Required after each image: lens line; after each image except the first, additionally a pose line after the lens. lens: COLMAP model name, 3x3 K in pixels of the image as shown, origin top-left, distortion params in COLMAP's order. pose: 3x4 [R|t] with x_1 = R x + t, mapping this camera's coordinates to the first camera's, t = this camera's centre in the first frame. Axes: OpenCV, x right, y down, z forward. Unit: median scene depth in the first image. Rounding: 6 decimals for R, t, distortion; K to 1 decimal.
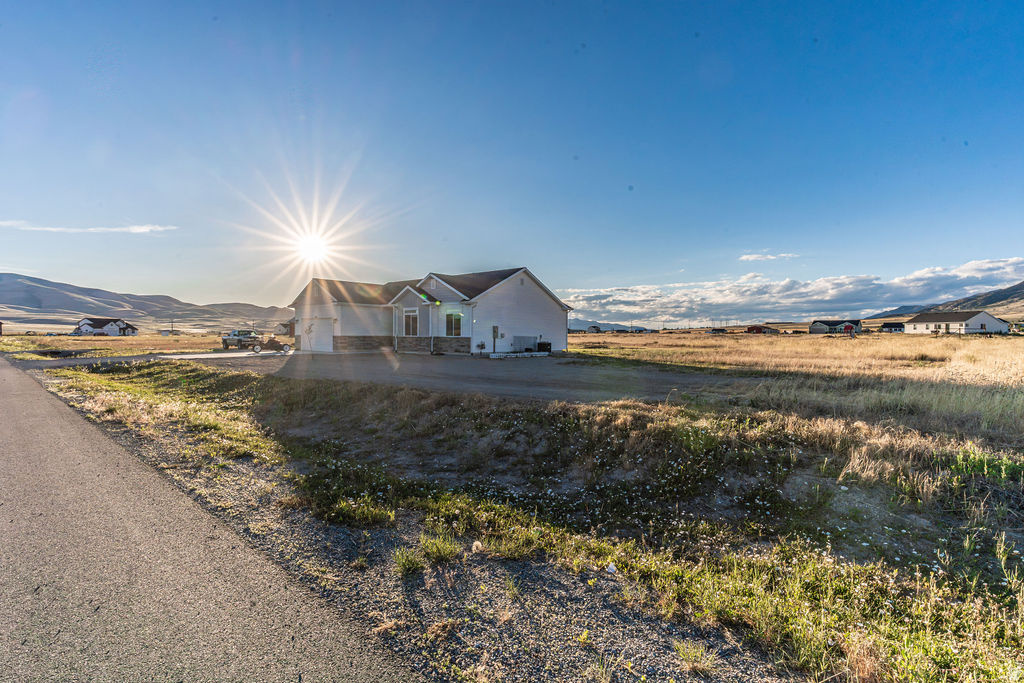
lens RADIAL K [[477.8, 0, 514.8], [0, 477.8, 346.9], [0, 0, 1]] dist [0.052069, 0.000083]
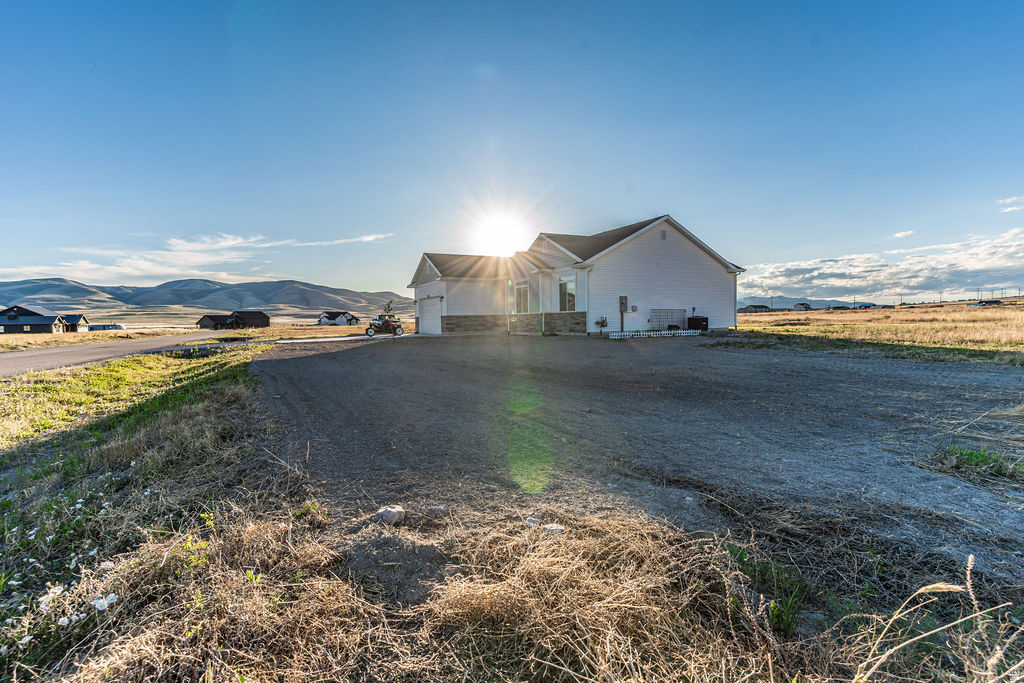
lens RADIAL K [[483.1, 0, 512.0], [0, 483.1, 341.5], [0, 0, 1]] dist [-0.000249, 0.000386]
pose [[0.929267, -0.009040, -0.369299, 0.070019], [0.016923, 0.999693, 0.018113, 0.009691], [0.369021, -0.023082, 0.929134, 0.215391]]
